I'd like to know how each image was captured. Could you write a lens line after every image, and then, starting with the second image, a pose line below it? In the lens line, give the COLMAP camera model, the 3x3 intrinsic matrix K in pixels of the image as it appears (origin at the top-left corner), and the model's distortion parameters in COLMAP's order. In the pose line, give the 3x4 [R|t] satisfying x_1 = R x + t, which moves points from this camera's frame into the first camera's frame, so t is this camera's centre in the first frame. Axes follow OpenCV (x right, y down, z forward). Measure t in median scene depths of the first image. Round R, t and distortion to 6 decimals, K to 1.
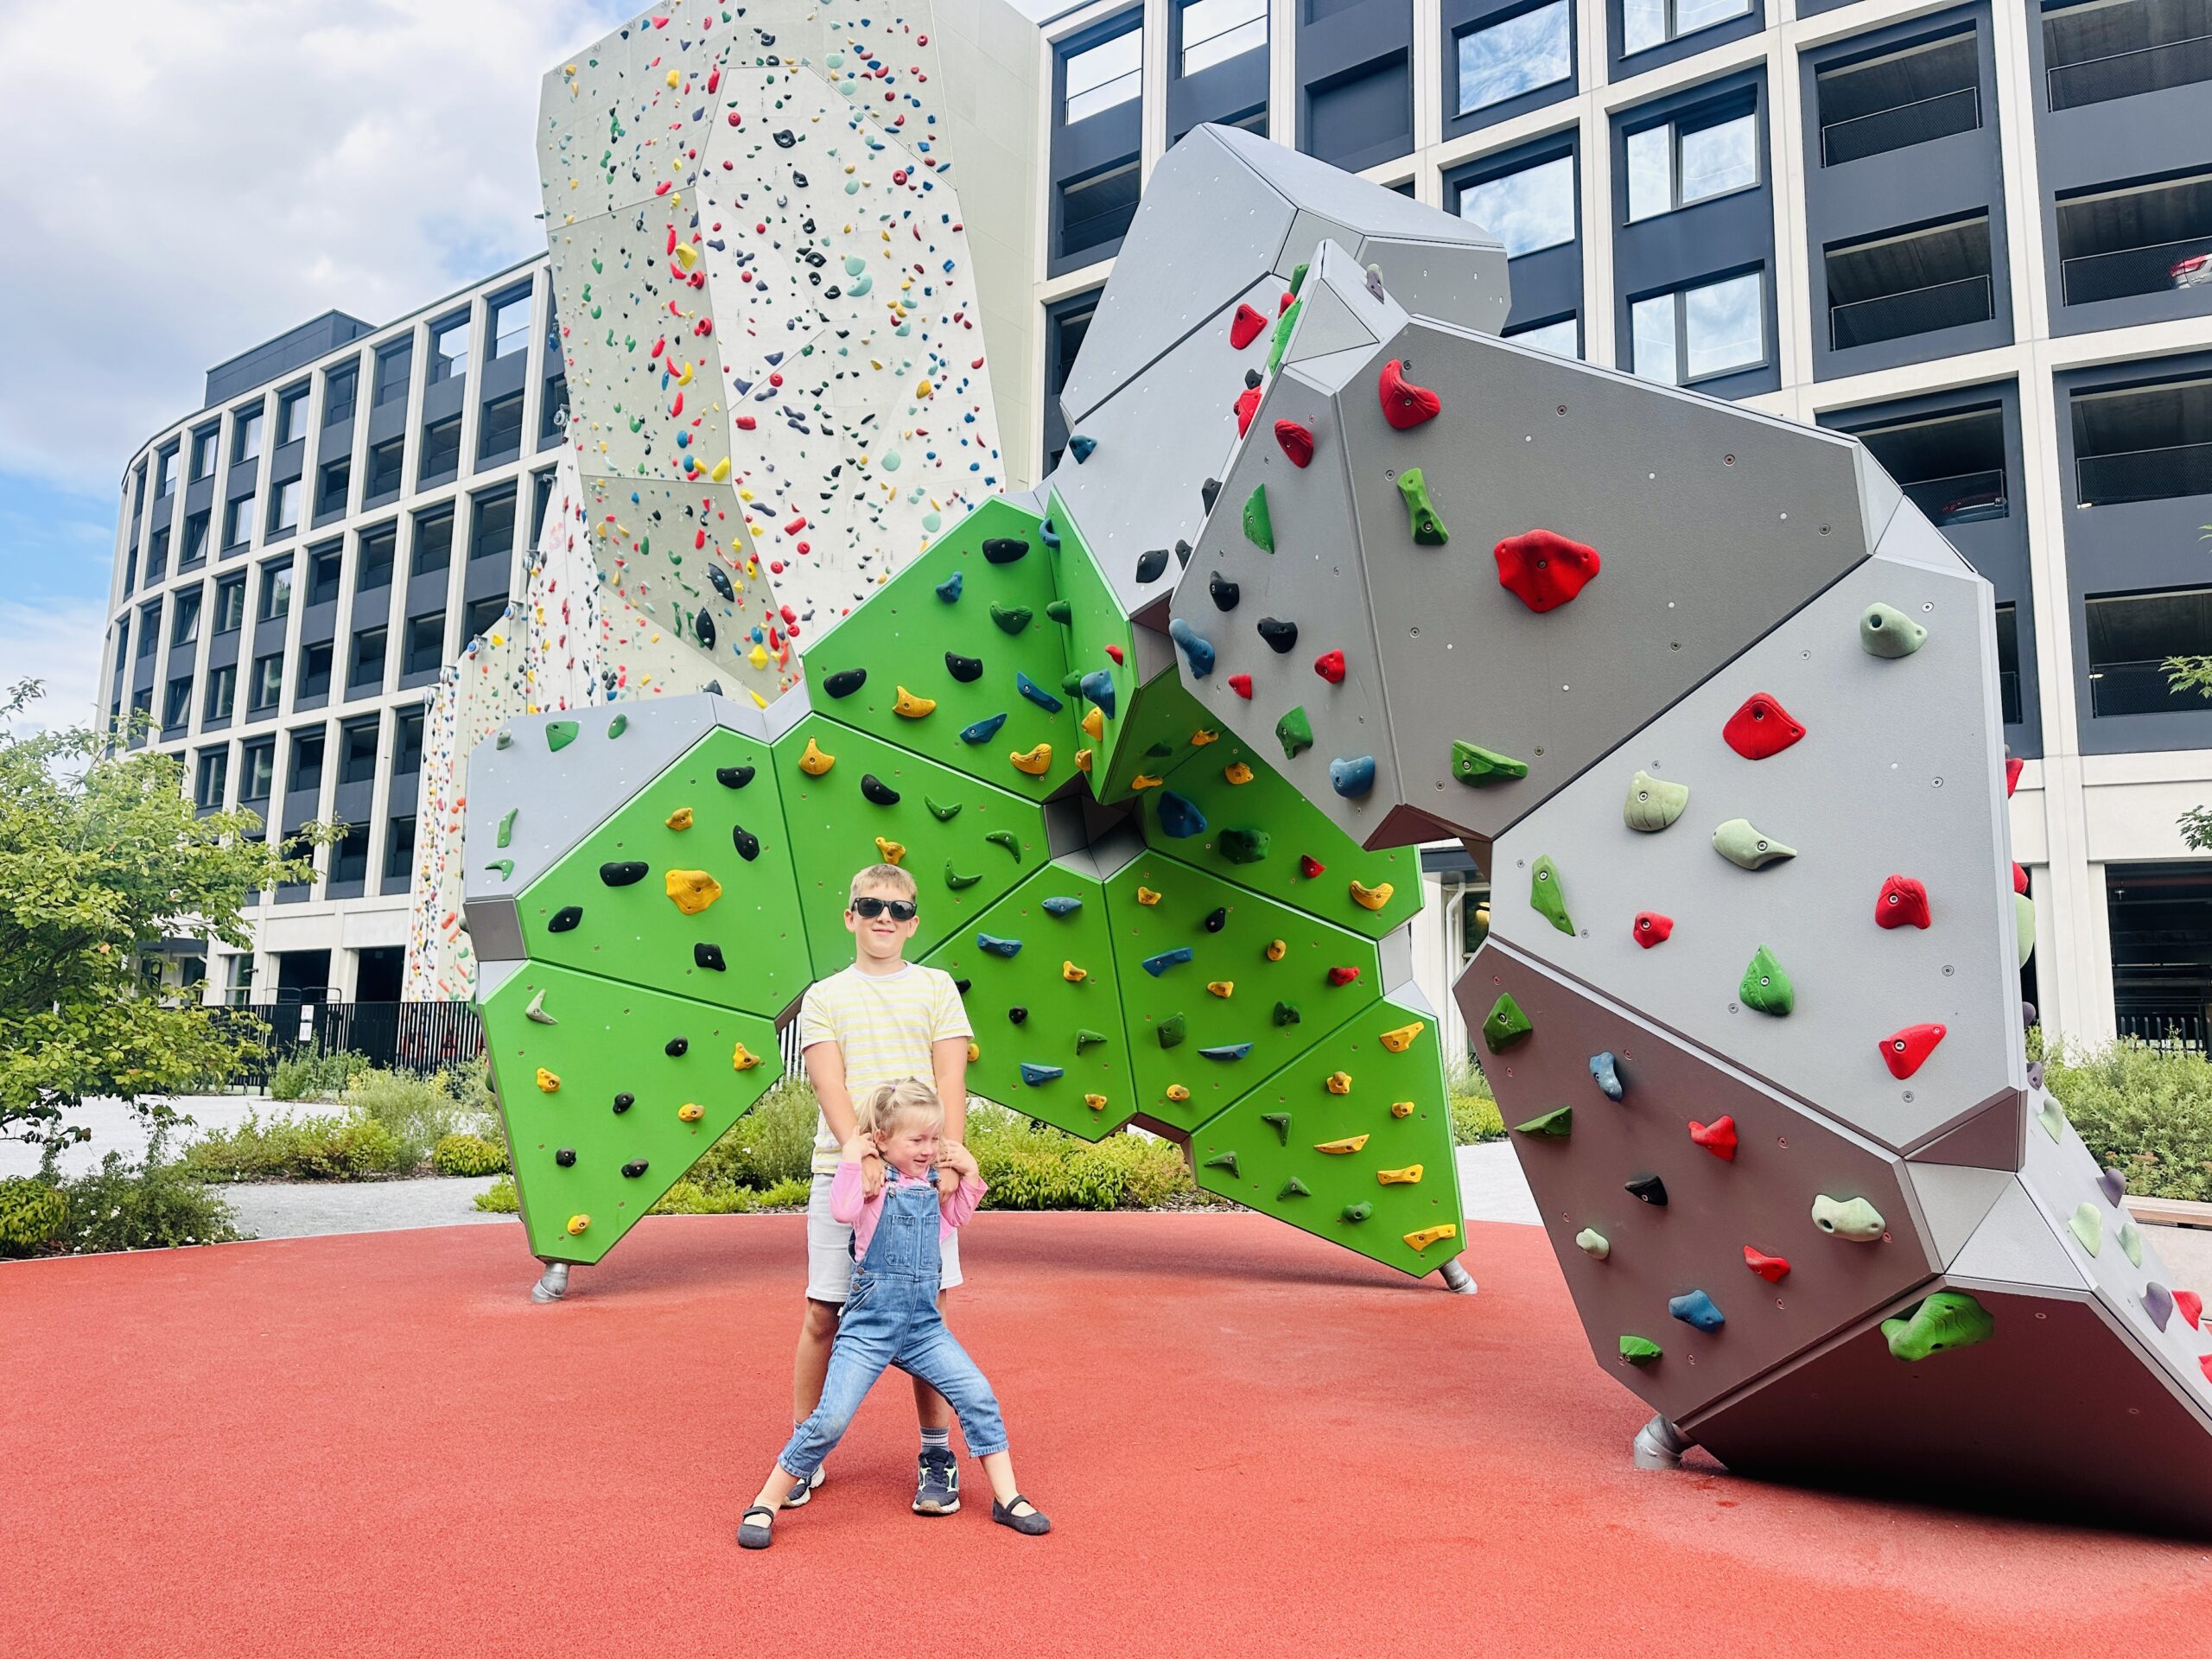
lens RADIAL K [[1541.0, 0, 1124.9], [0, 1541.0, 869.9], [0, 0, 1]] dist [0.037667, -0.047764]
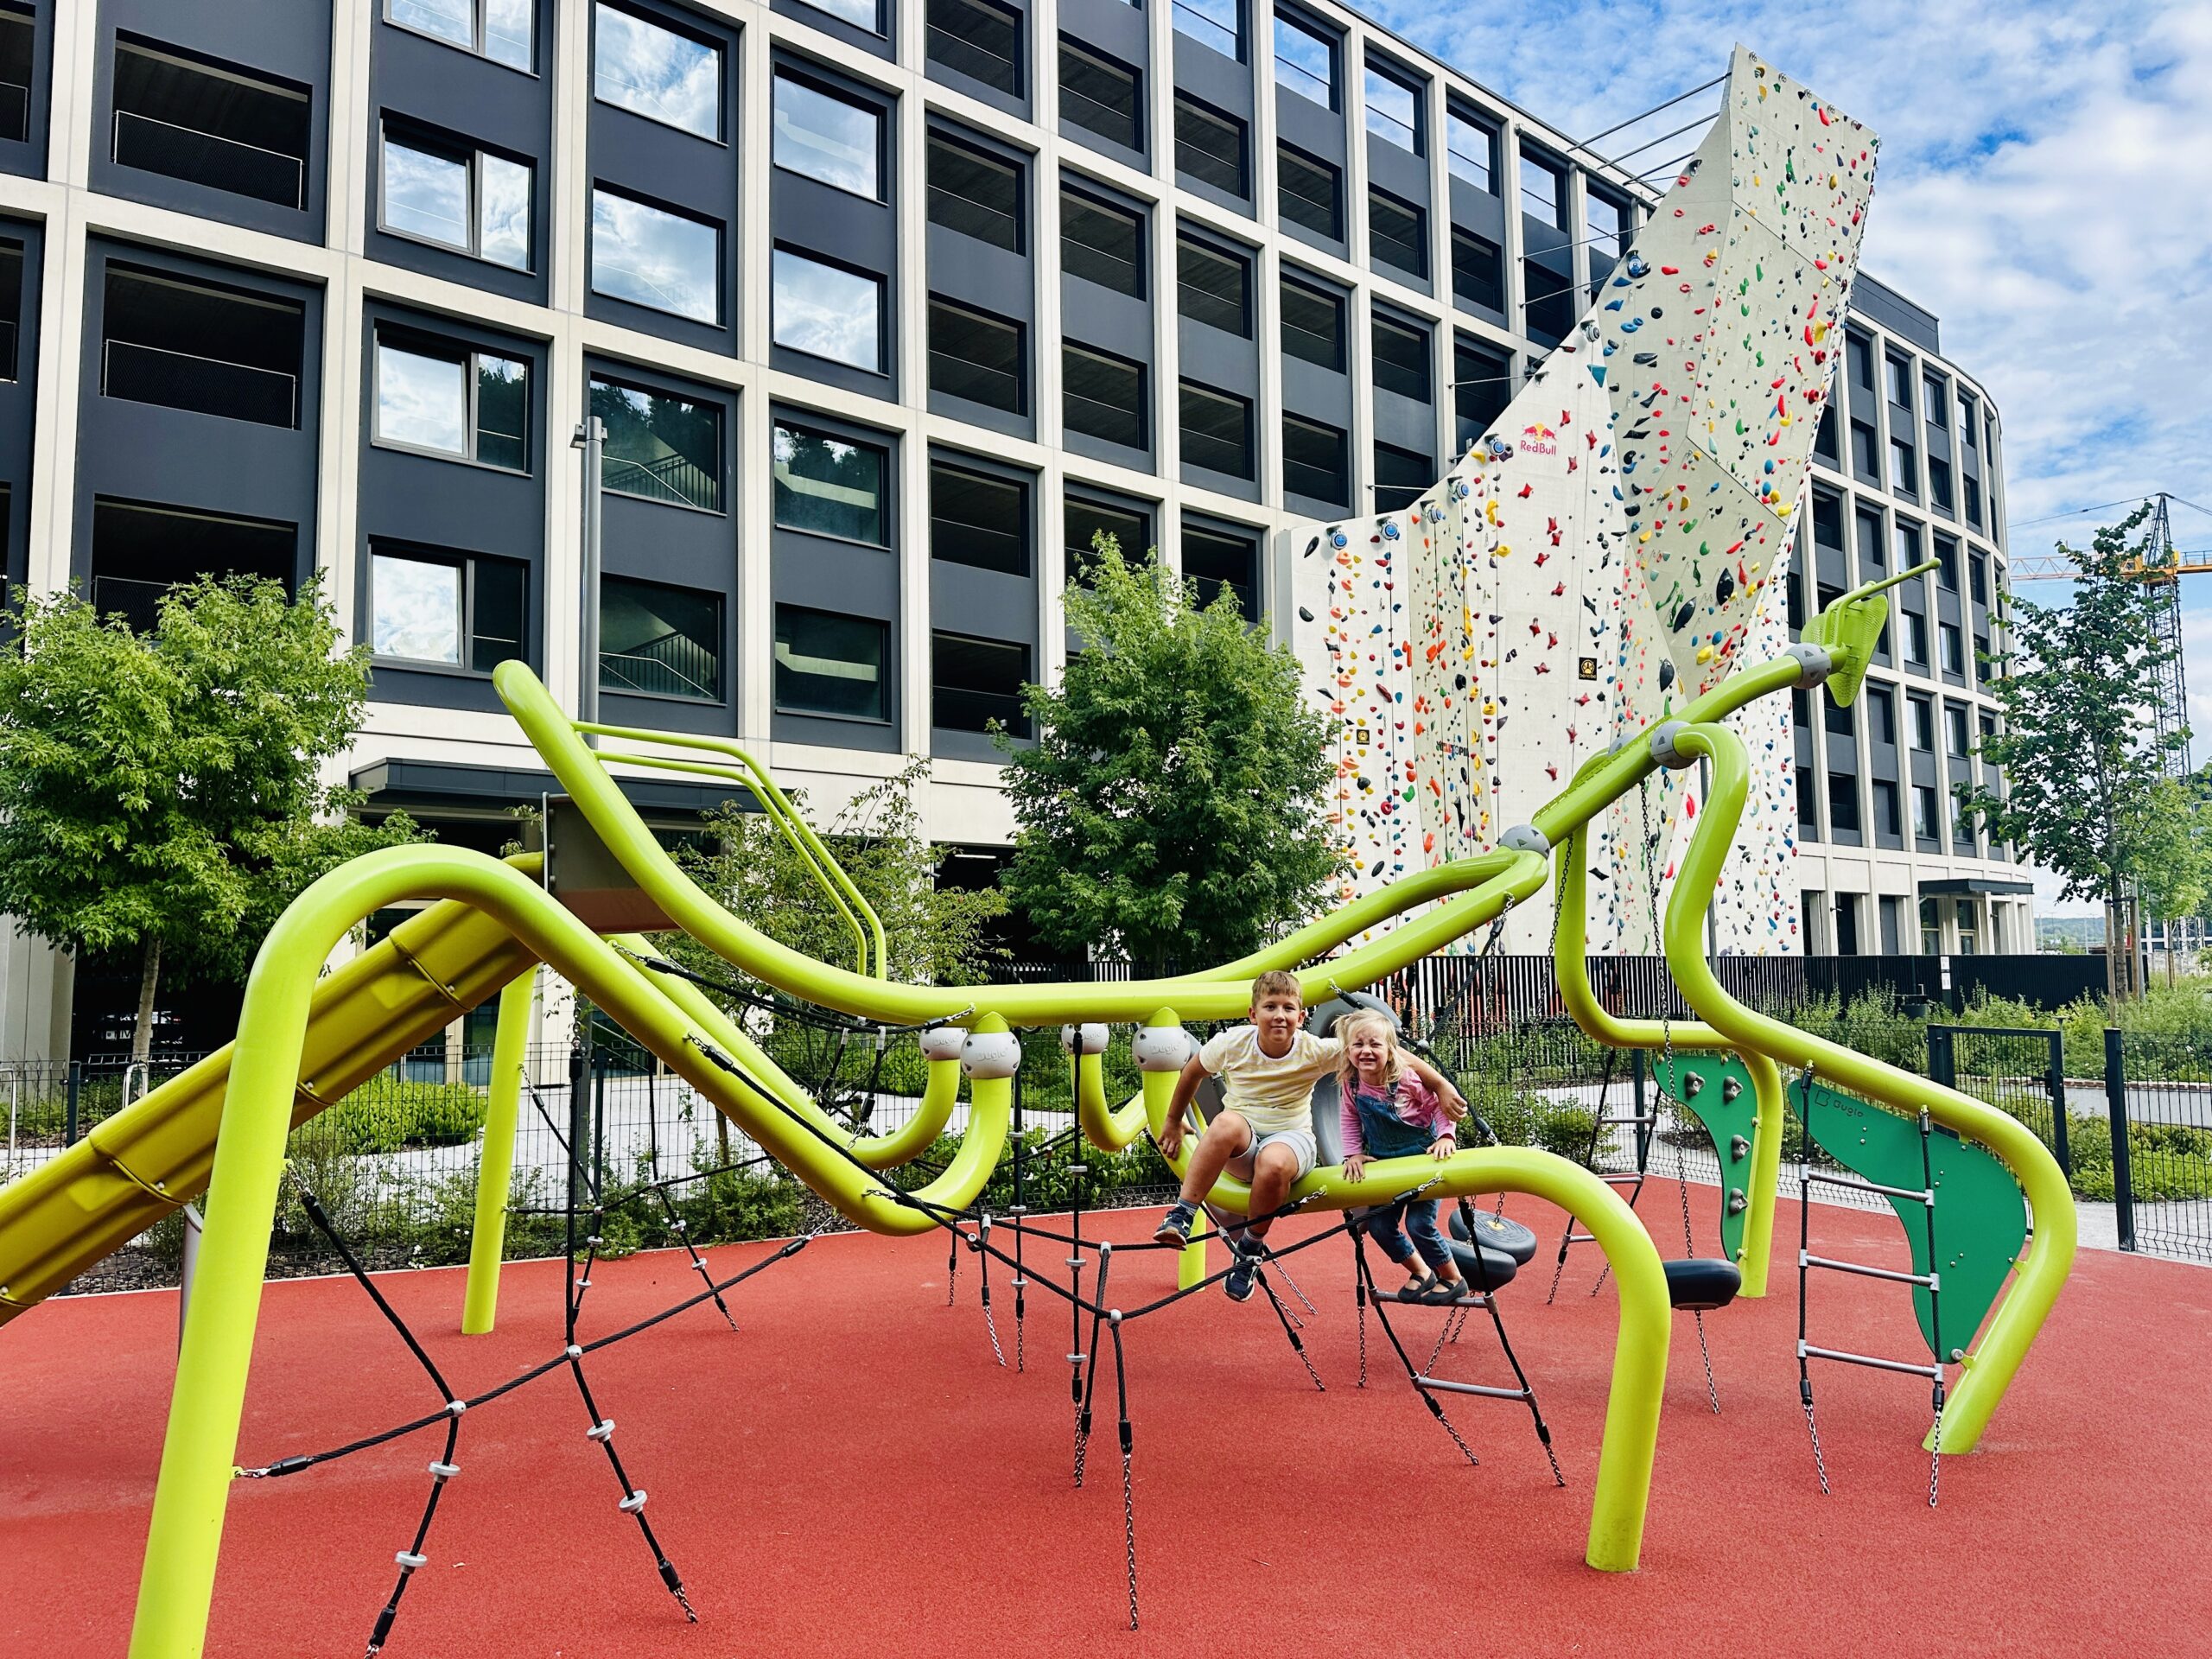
lens RADIAL K [[1541.0, 0, 1106.6], [0, 1541.0, 844.8], [0, 0, 1]] dist [0.037667, -0.047764]
pose [[0.282269, 0.048647, 0.958101, -1.610349], [-0.111478, 0.993611, -0.017607, 0.083881], [-0.952836, -0.101837, 0.285889, 1.175600]]
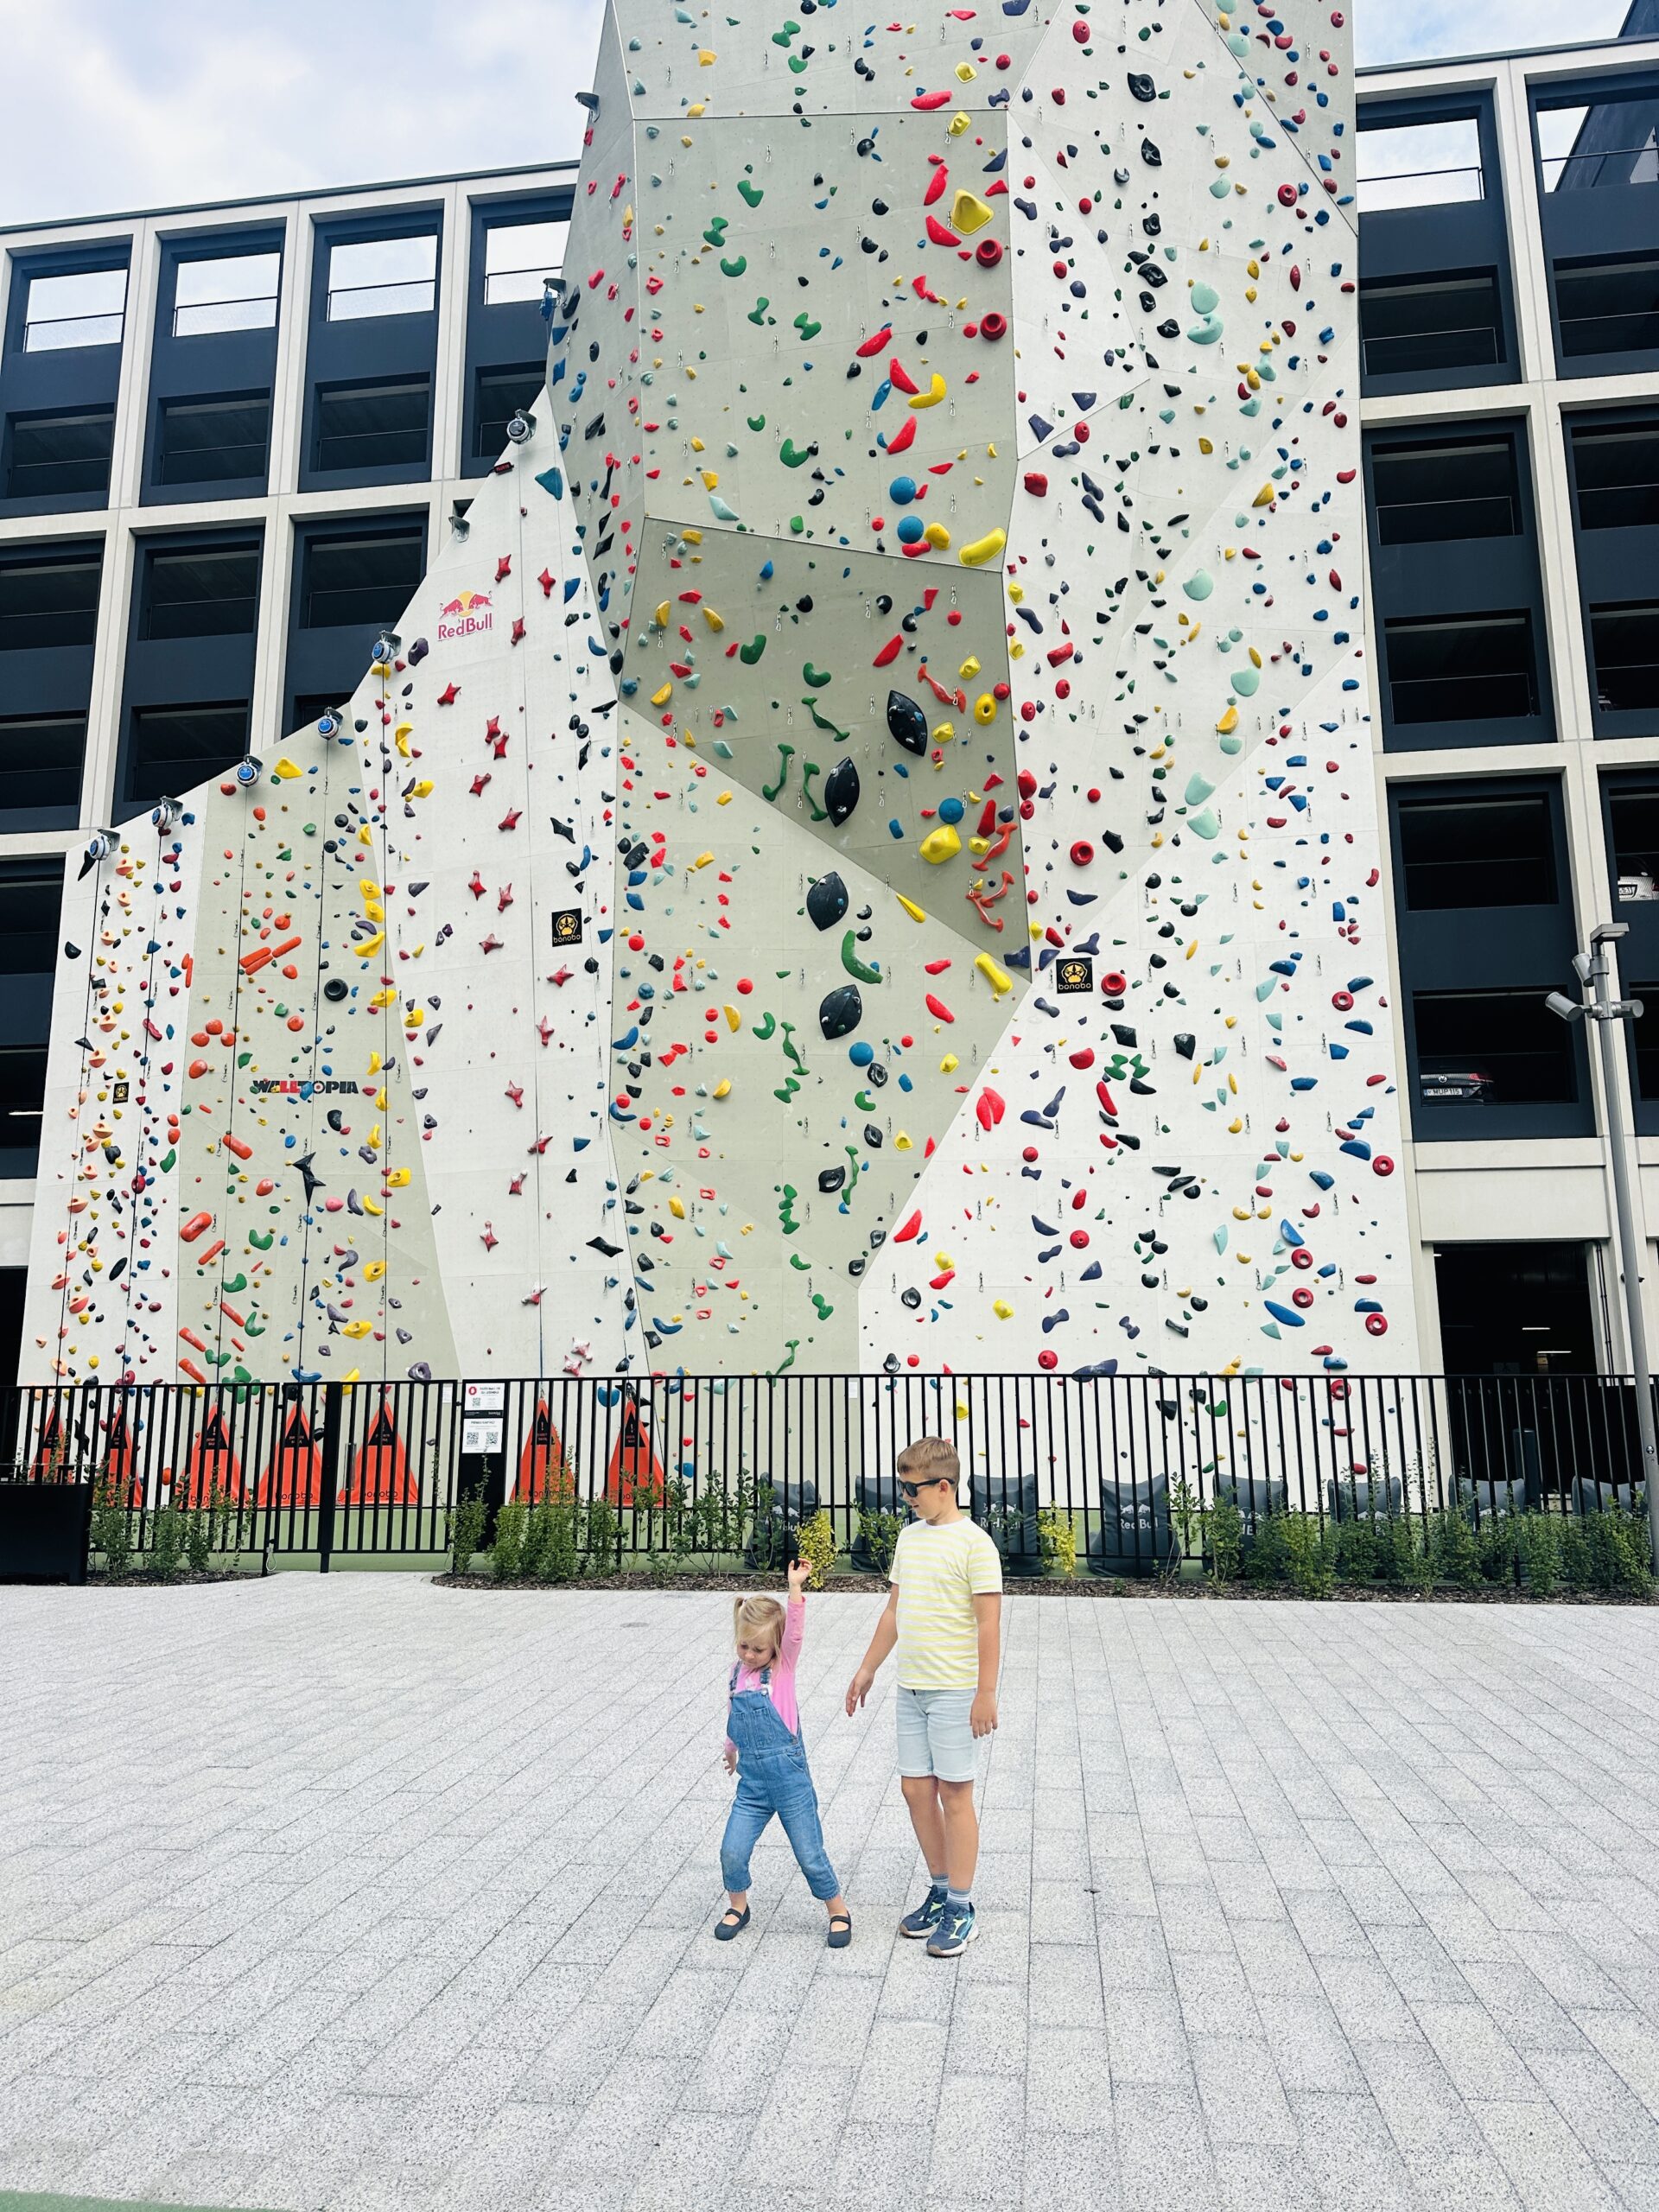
lens RADIAL K [[1541.0, 0, 821.6], [0, 1541.0, 1141.2], [0, 0, 1]] dist [0.037667, -0.047764]
pose [[0.890416, 0.049117, 0.452489, -0.627476], [-0.030967, 0.998394, -0.047437, 0.025590], [-0.454093, 0.028226, 0.890507, 0.472155]]
